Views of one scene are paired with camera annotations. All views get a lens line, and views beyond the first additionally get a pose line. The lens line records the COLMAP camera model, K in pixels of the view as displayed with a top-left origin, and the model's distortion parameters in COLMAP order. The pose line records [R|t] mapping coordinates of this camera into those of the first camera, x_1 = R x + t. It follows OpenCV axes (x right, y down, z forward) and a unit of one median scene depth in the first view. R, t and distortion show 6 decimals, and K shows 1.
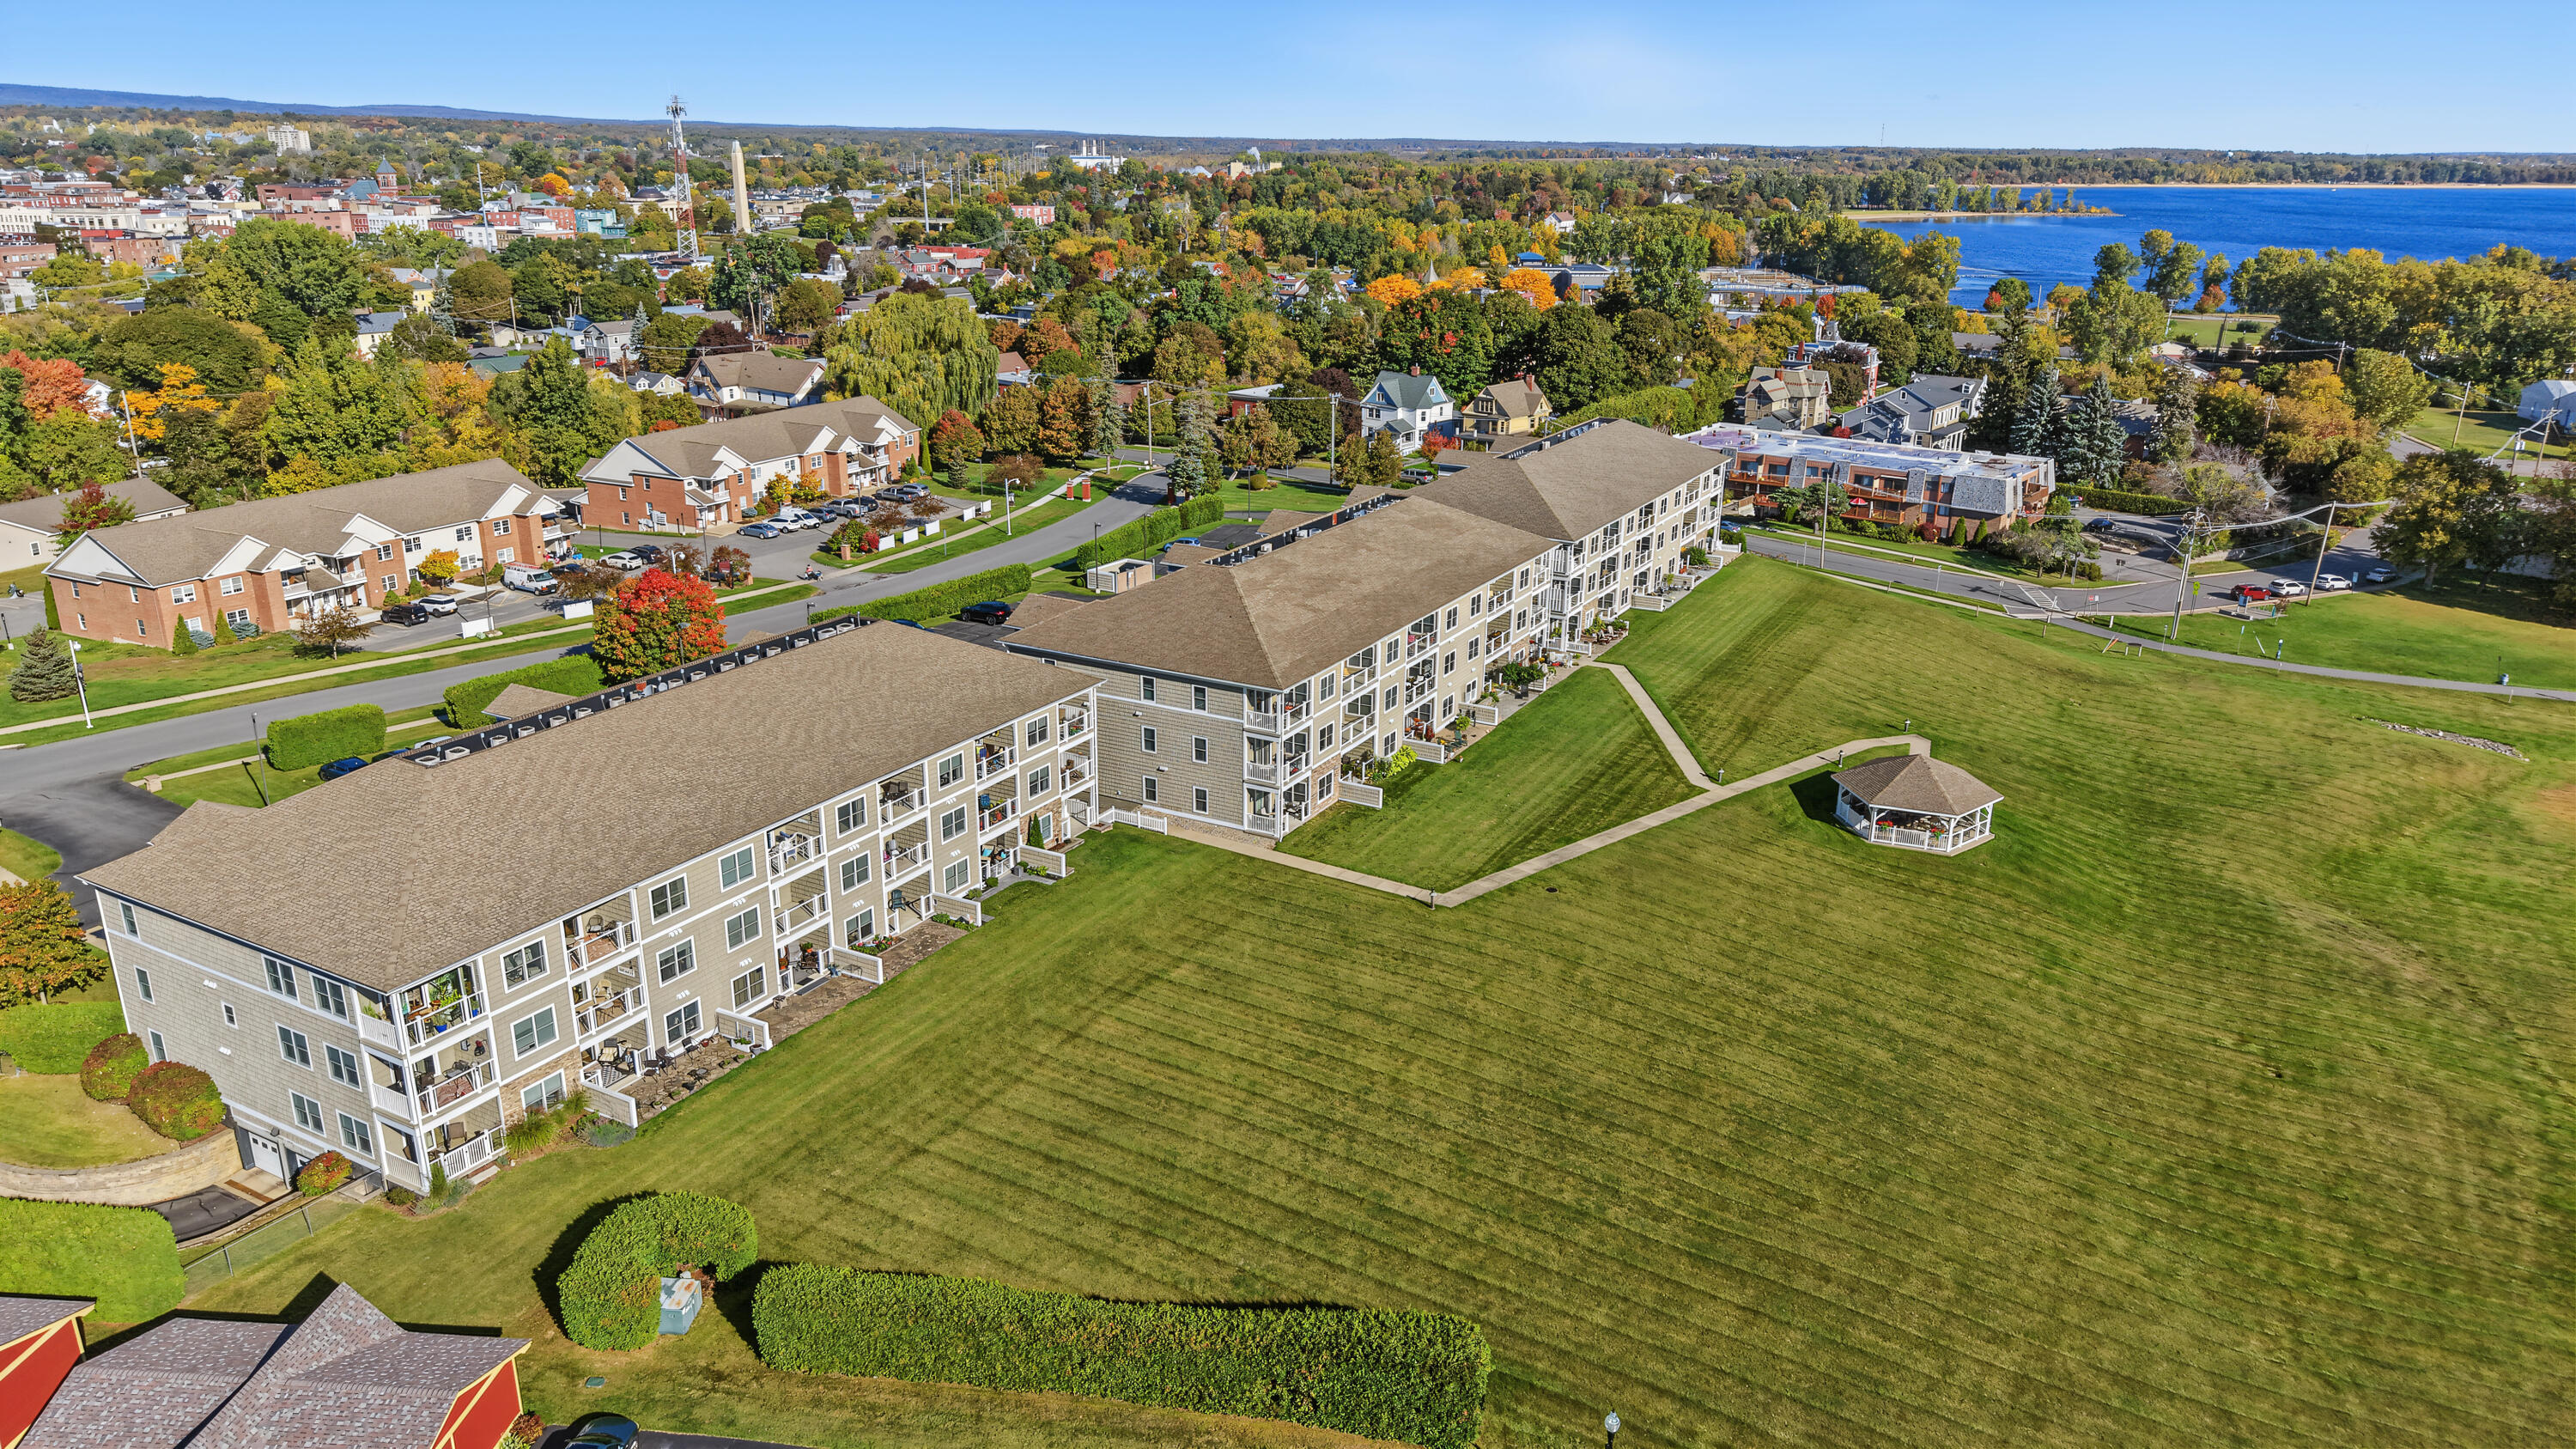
lens RADIAL K [[1699.4, 0, 1288.0], [0, 1699.4, 724.5], [0, 0, 1]] dist [0.005043, -0.019864]
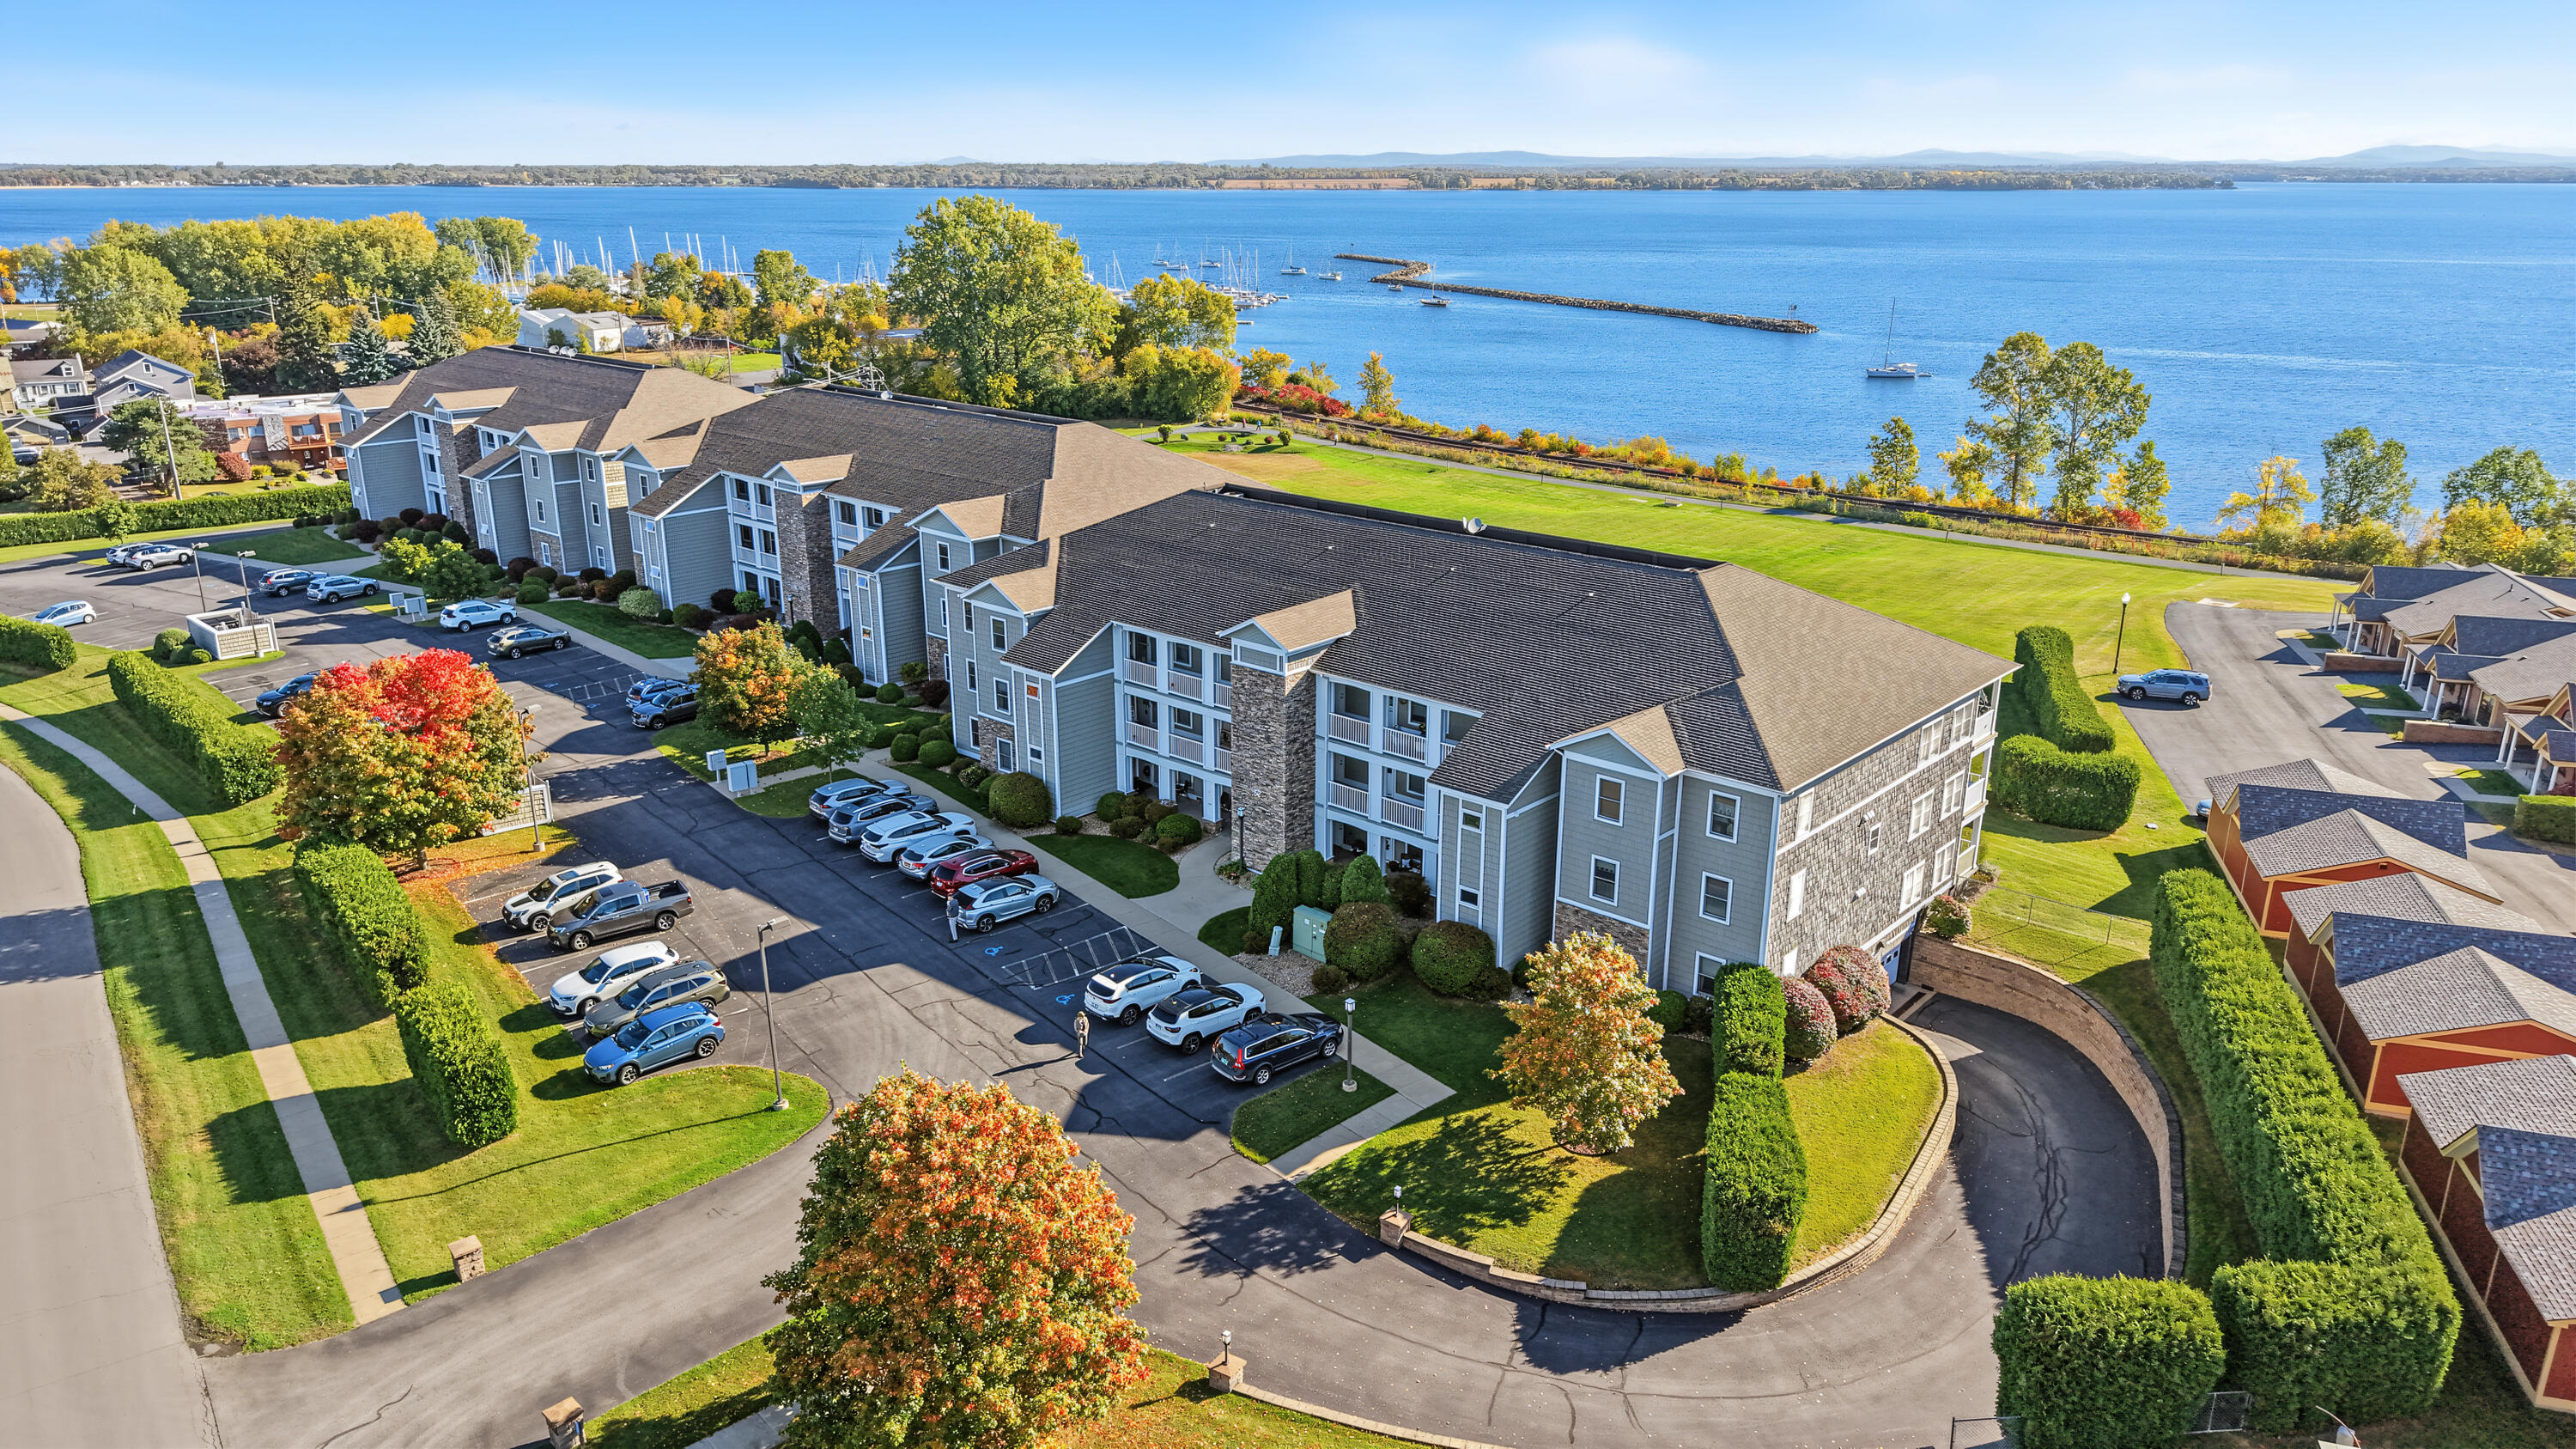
lens RADIAL K [[1699.4, 0, 1288.0], [0, 1699.4, 724.5], [0, 0, 1]] dist [0.005043, -0.019864]
pose [[0.193423, -0.298921, 0.934470, -0.283135], [0.305135, 0.923550, 0.232269, -0.037359], [-0.932459, 0.240213, 0.269847, 0.205982]]
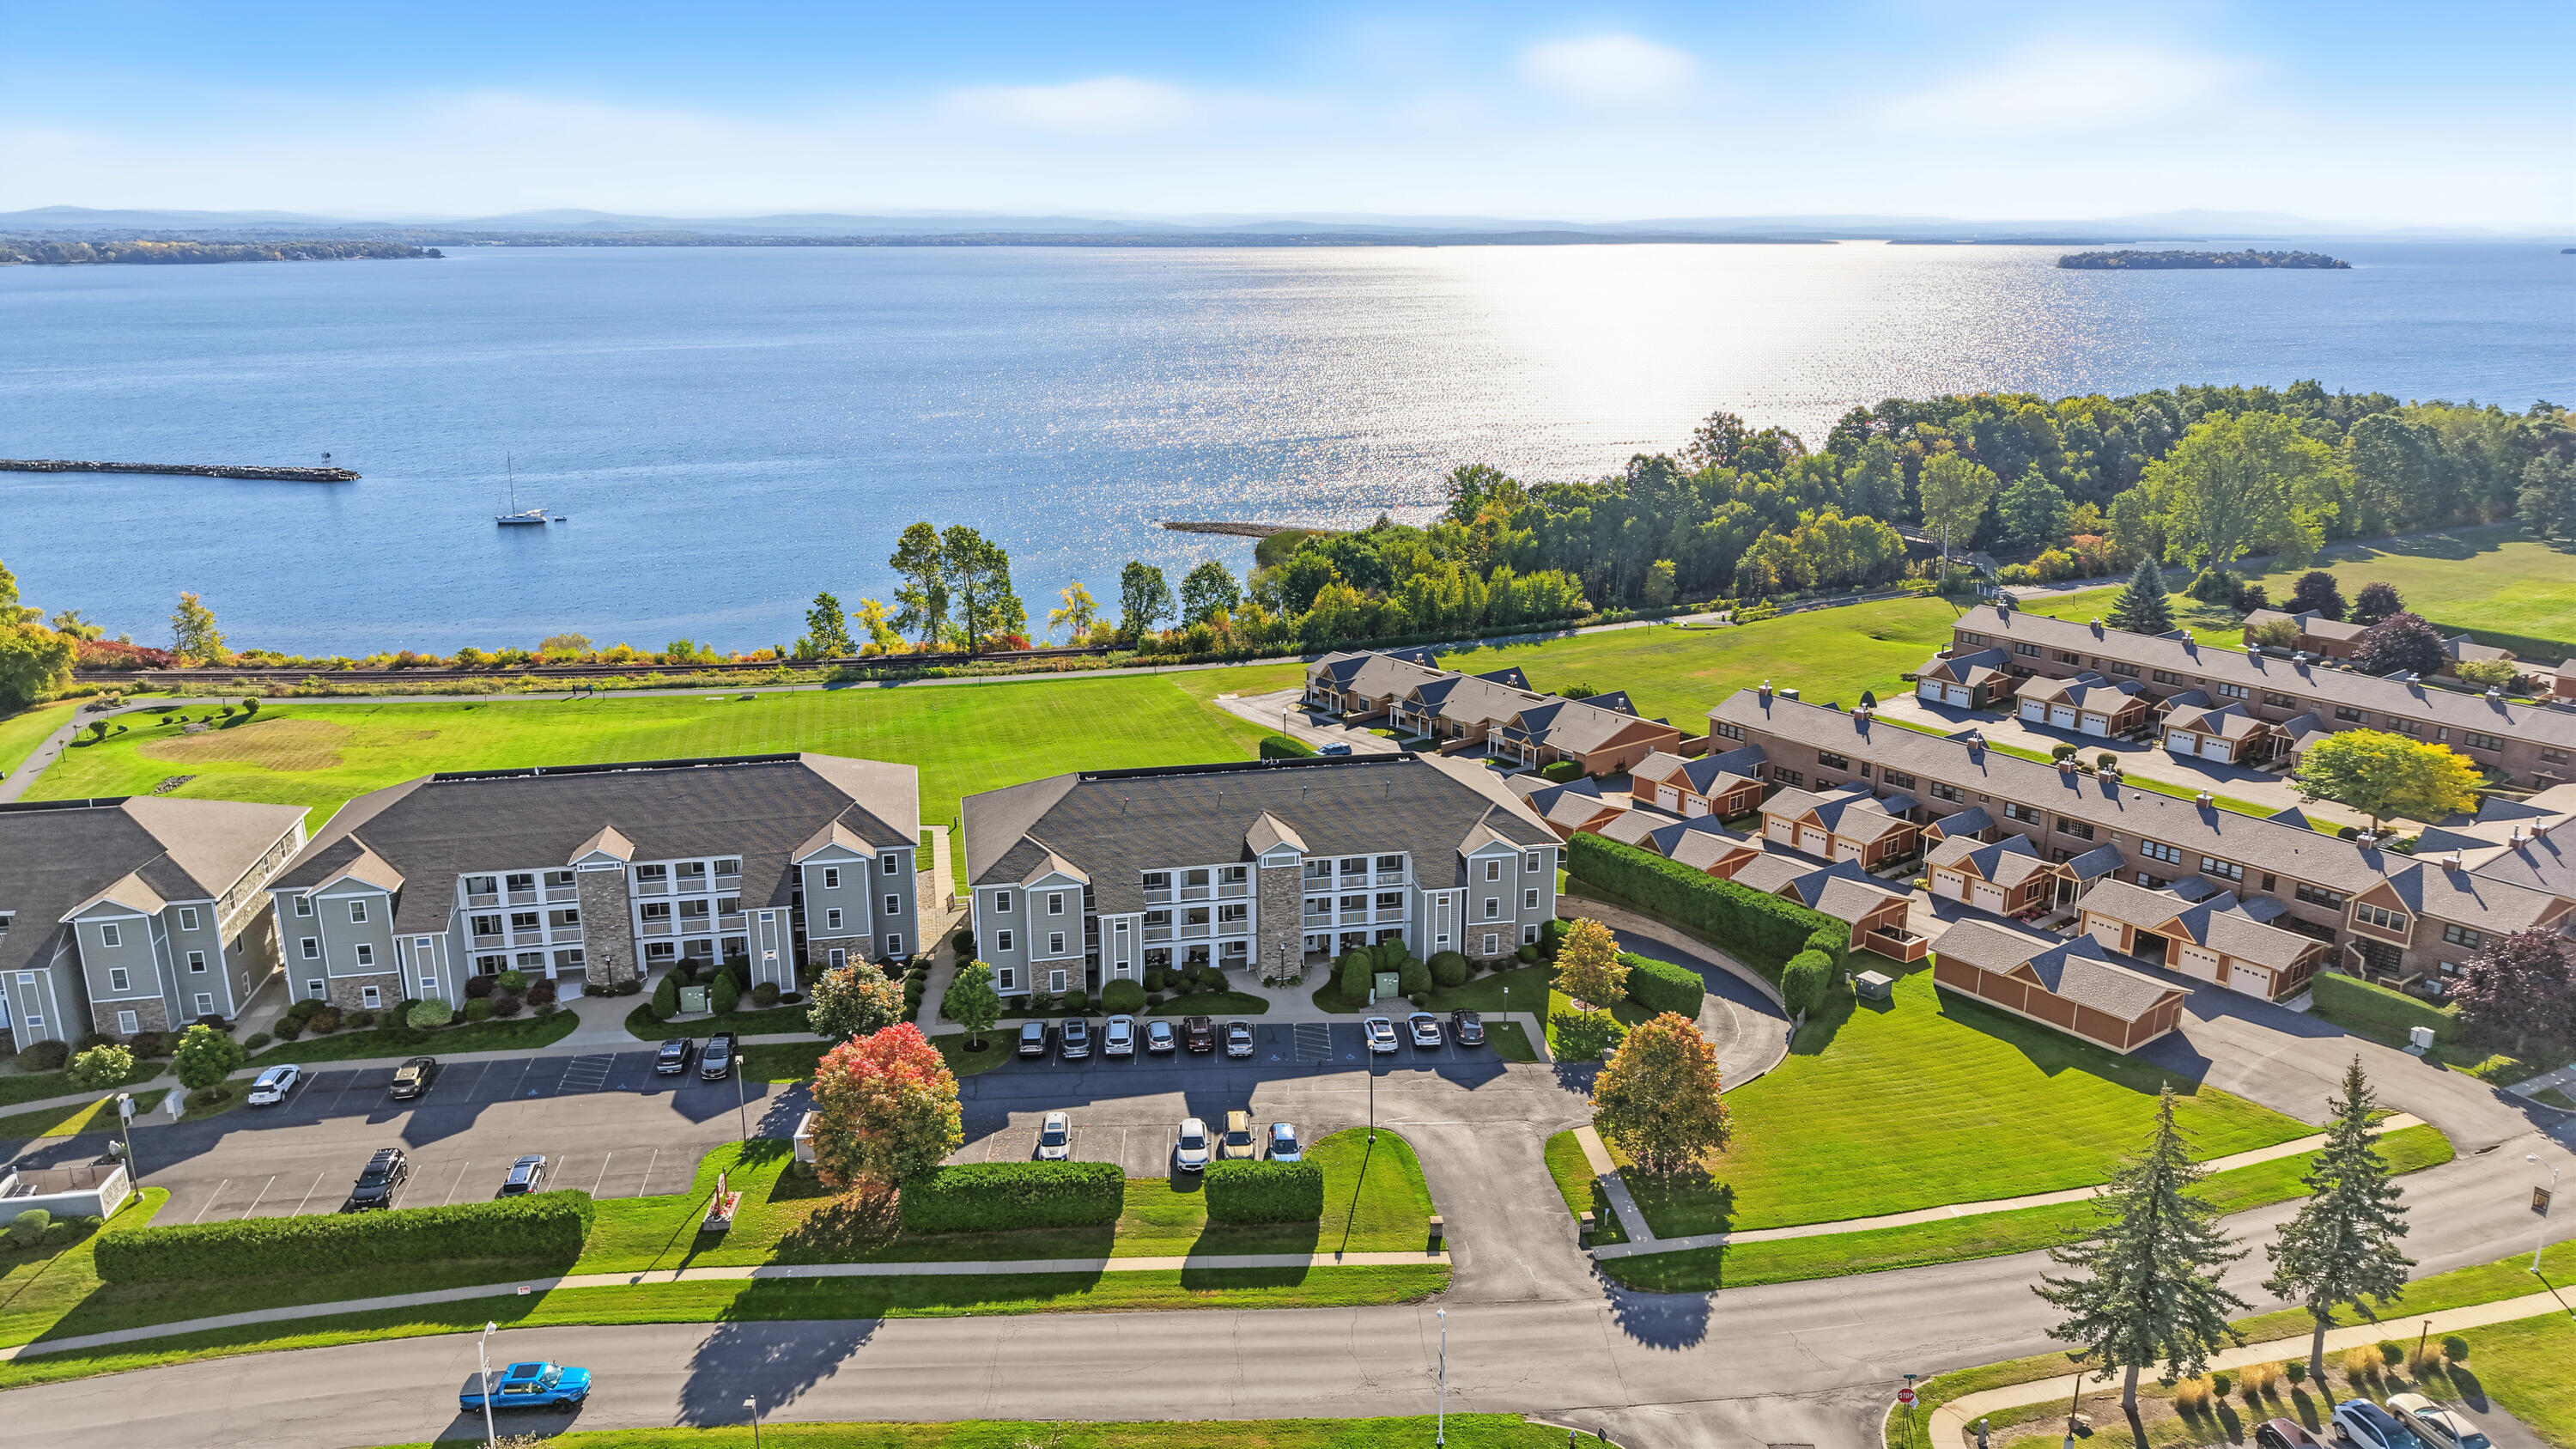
lens RADIAL K [[1699.4, 0, 1288.0], [0, 1699.4, 724.5], [0, 0, 1]] dist [0.005043, -0.019864]
pose [[-0.686506, -0.200167, 0.699030, -0.338722], [0.222974, 0.857093, 0.464407, -0.179205], [-0.692093, 0.474684, -0.543767, 0.423030]]
